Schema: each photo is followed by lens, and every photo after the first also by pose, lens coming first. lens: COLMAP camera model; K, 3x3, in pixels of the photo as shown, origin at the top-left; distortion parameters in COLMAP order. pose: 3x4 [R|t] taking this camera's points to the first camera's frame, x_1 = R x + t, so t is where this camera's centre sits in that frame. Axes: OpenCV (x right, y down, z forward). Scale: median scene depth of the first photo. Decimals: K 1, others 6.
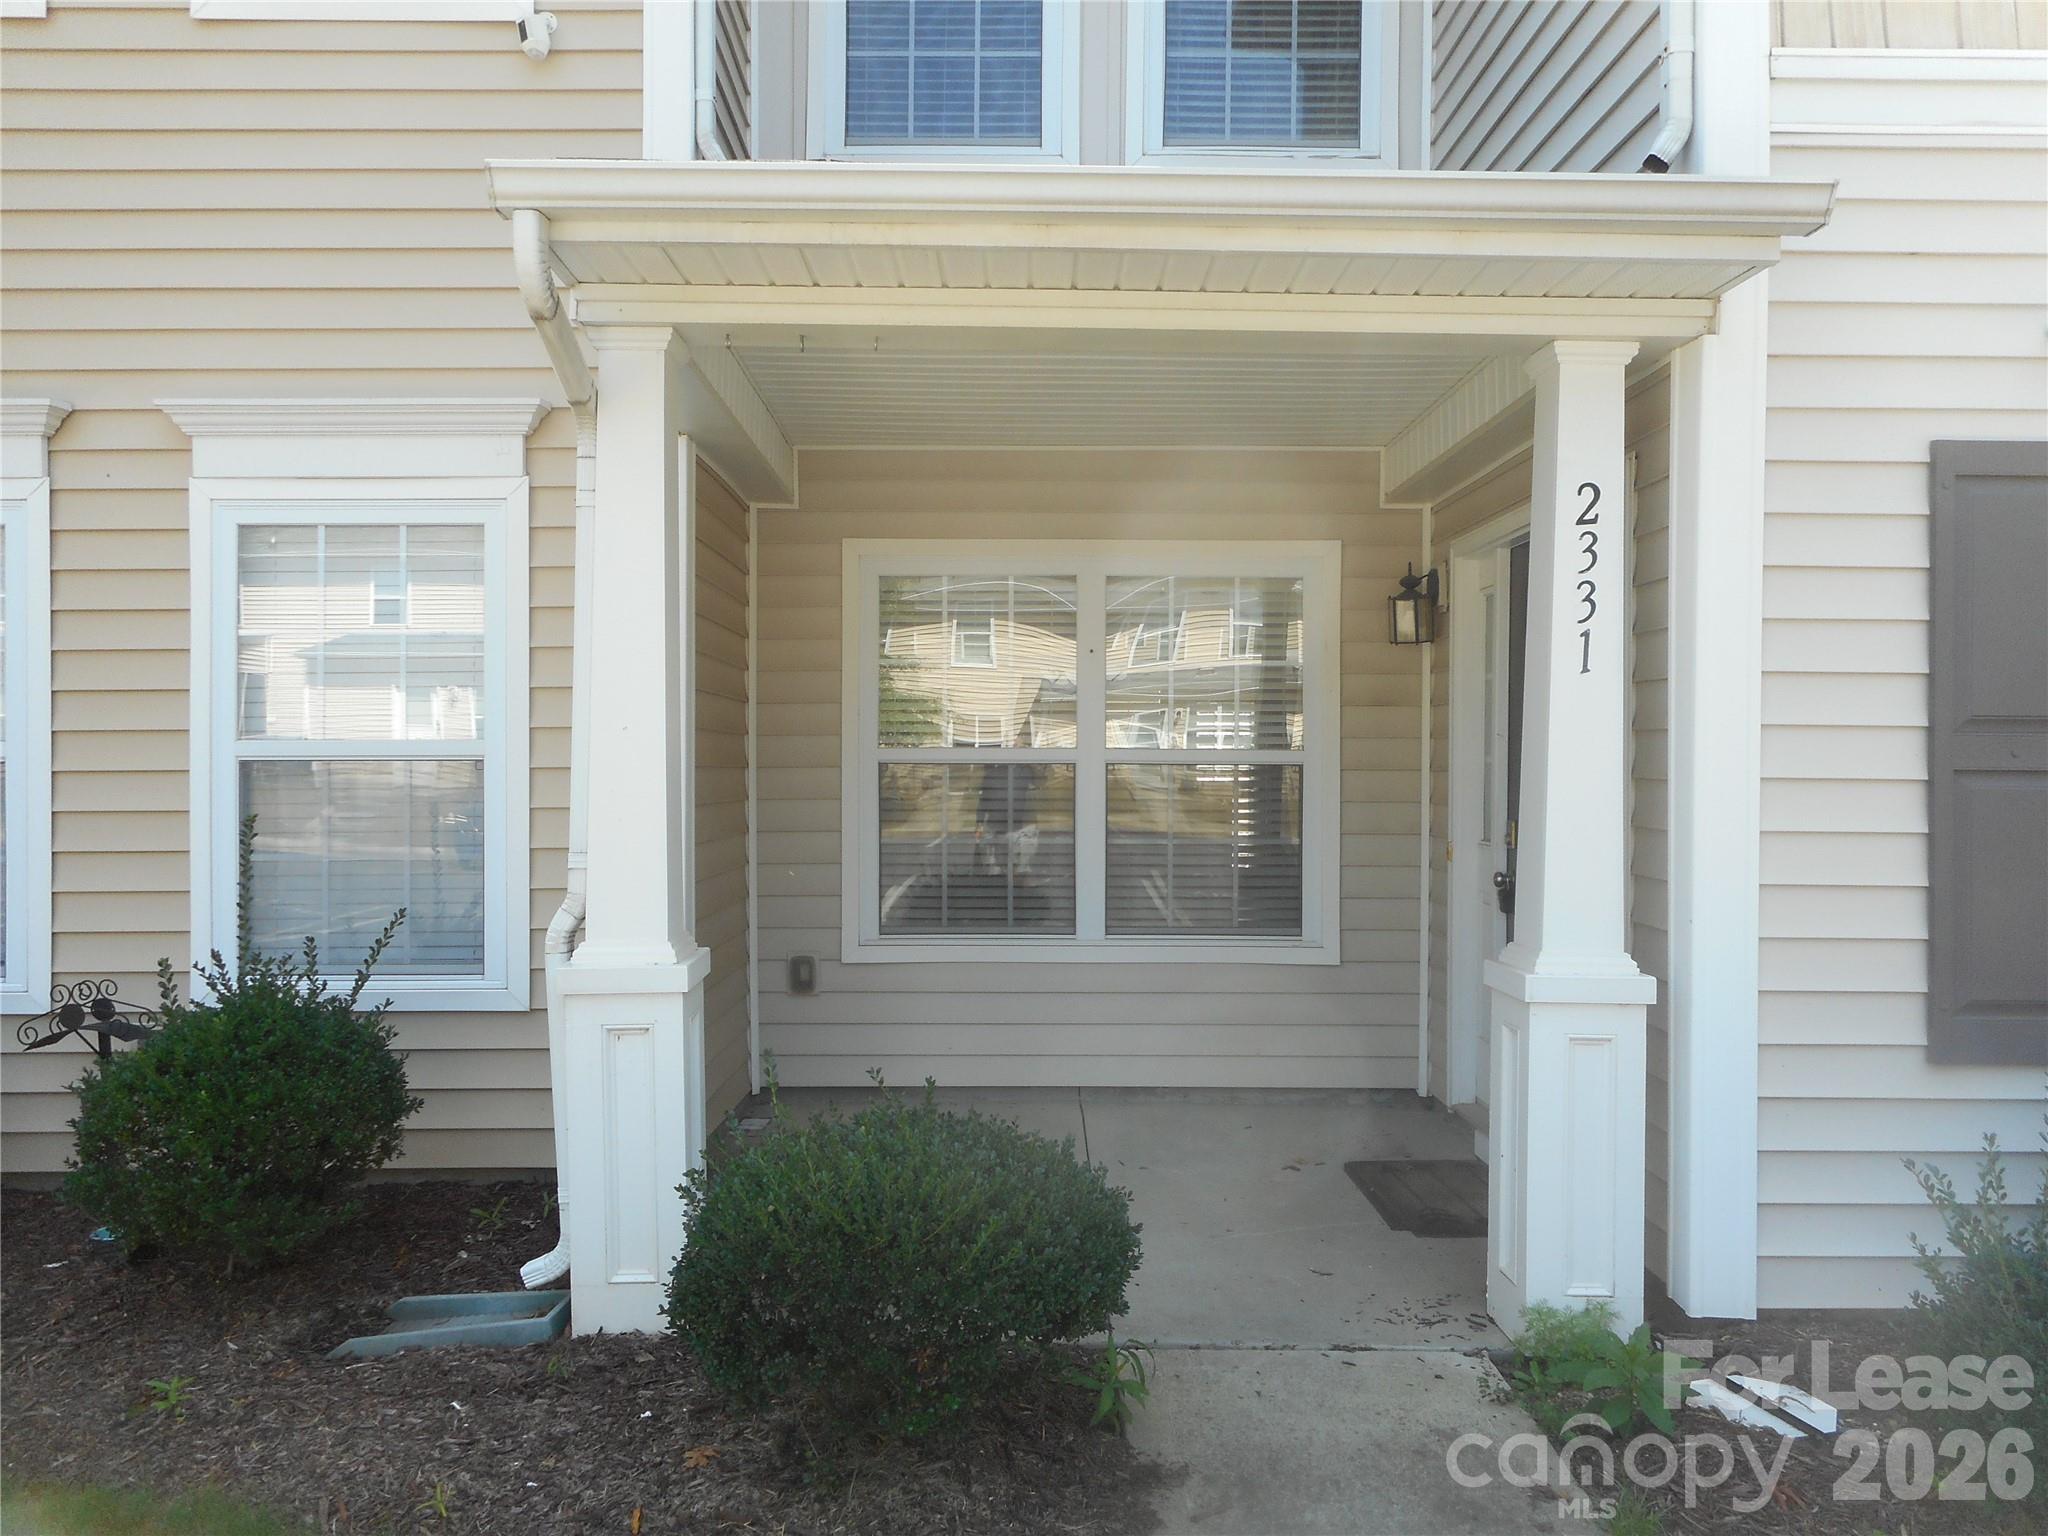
lens RADIAL K [[1545.3, 0, 1006.6], [0, 1545.3, 760.7], [0, 0, 1]] dist [0.003690, 0.001410]
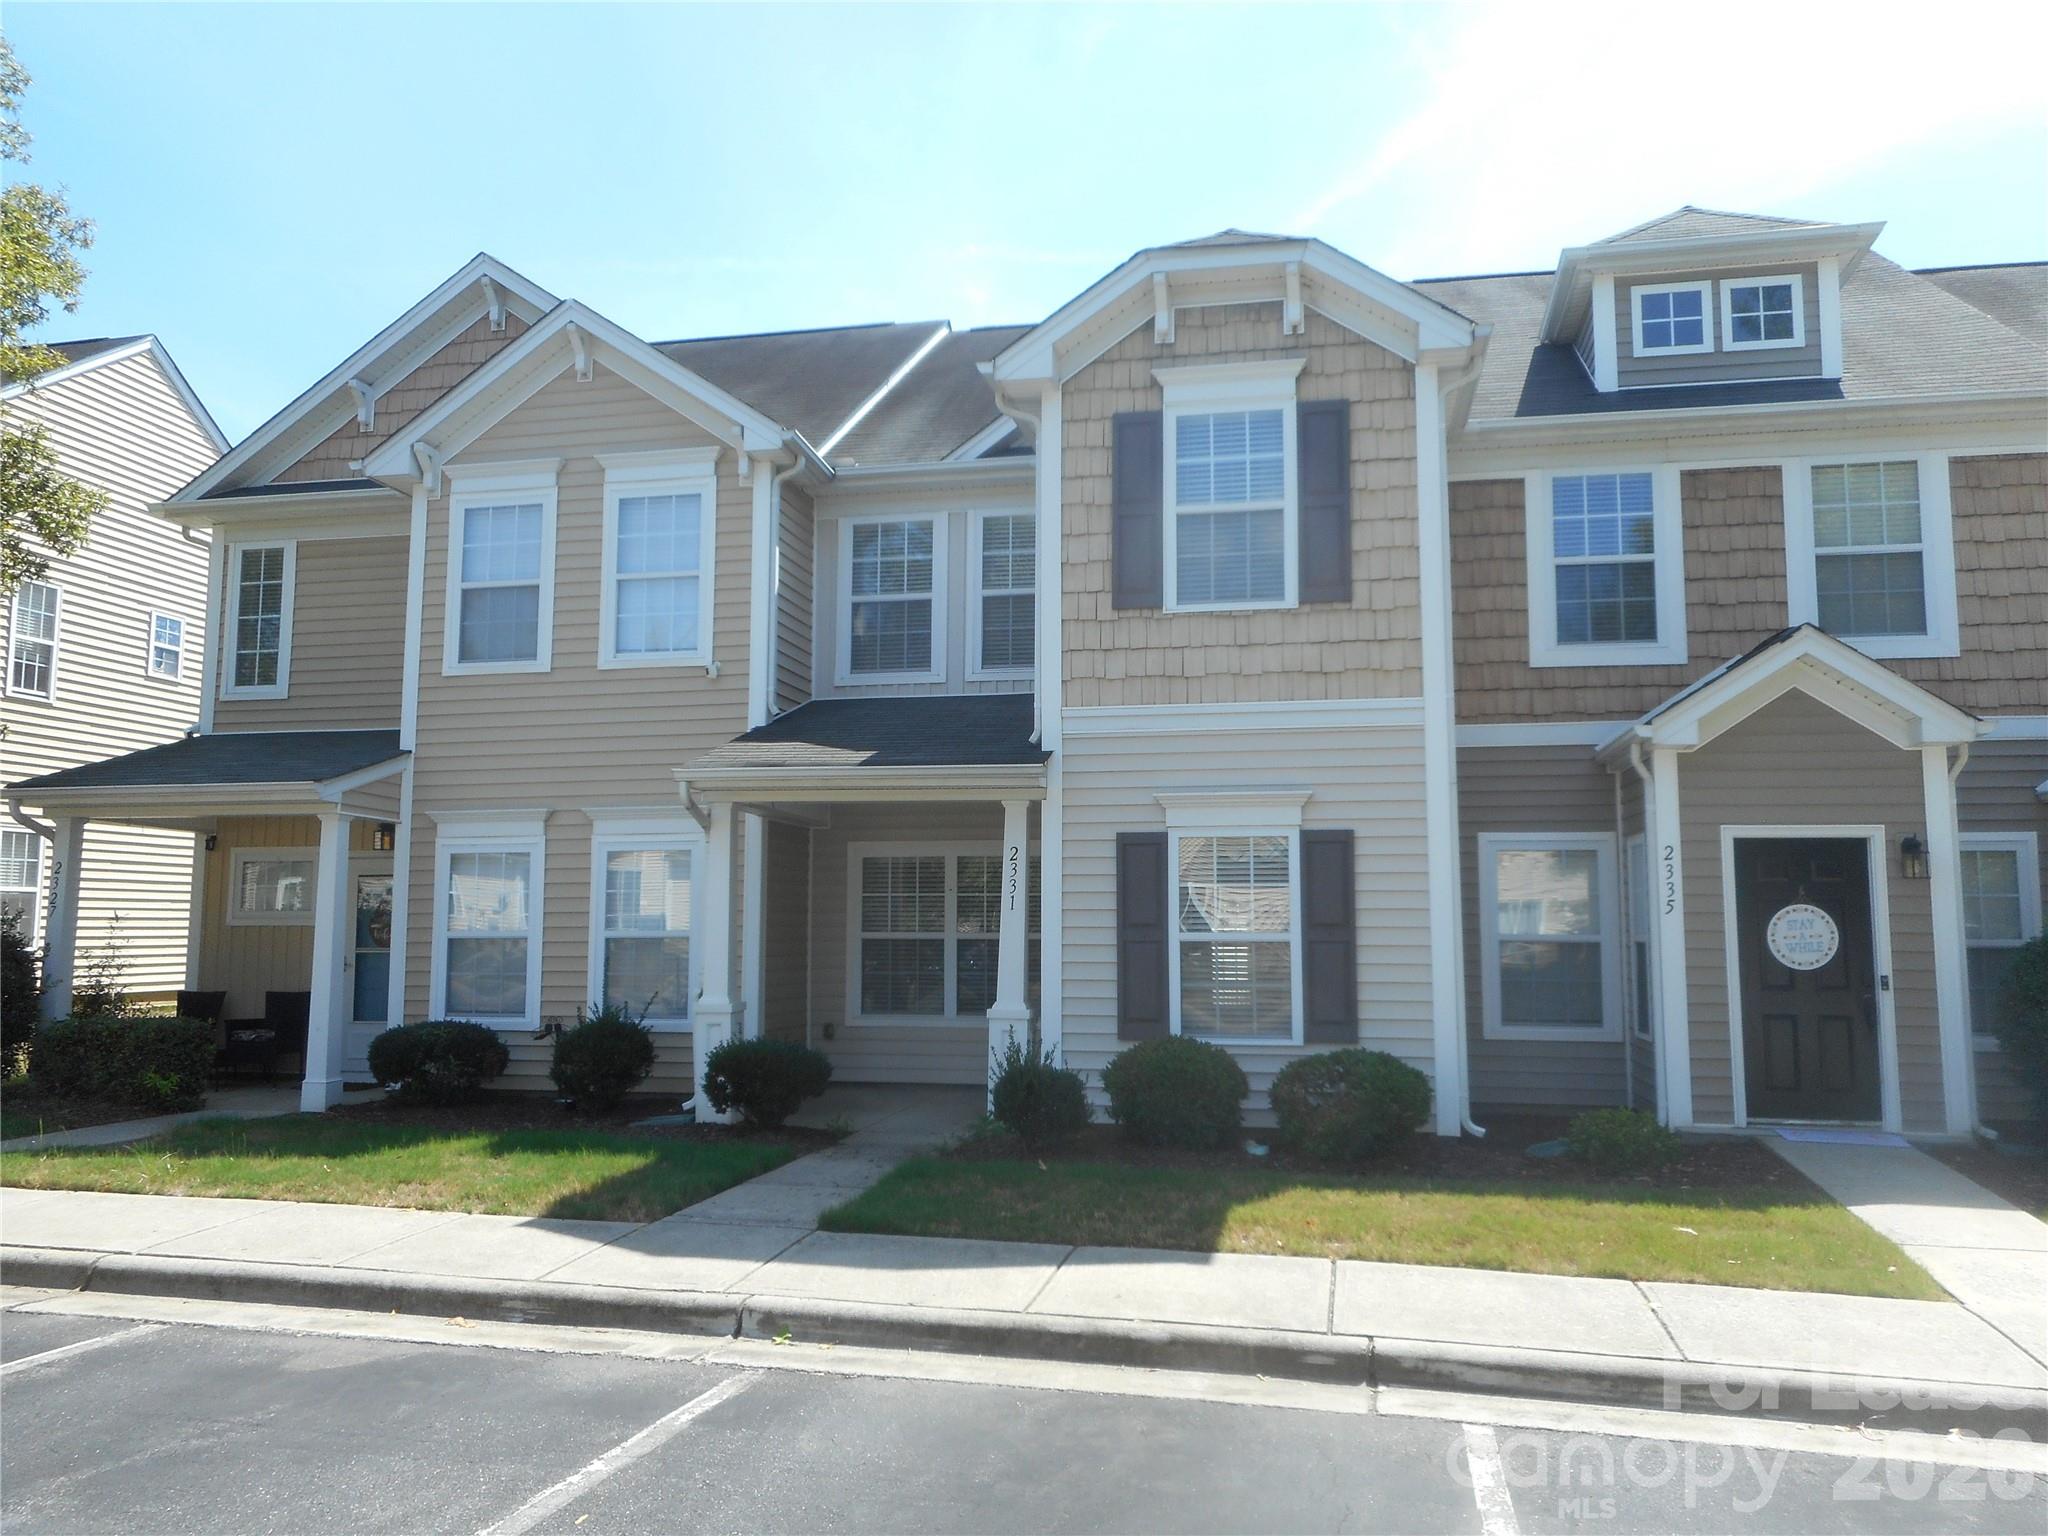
lens RADIAL K [[1545.3, 0, 1006.6], [0, 1545.3, 760.7], [0, 0, 1]] dist [0.003690, 0.001410]
pose [[0.976153, -0.024978, -0.215641, 0.913012], [0.000257, 0.993490, -0.113917, -0.000596], [0.217083, 0.111145, 0.969805, -1.764203]]
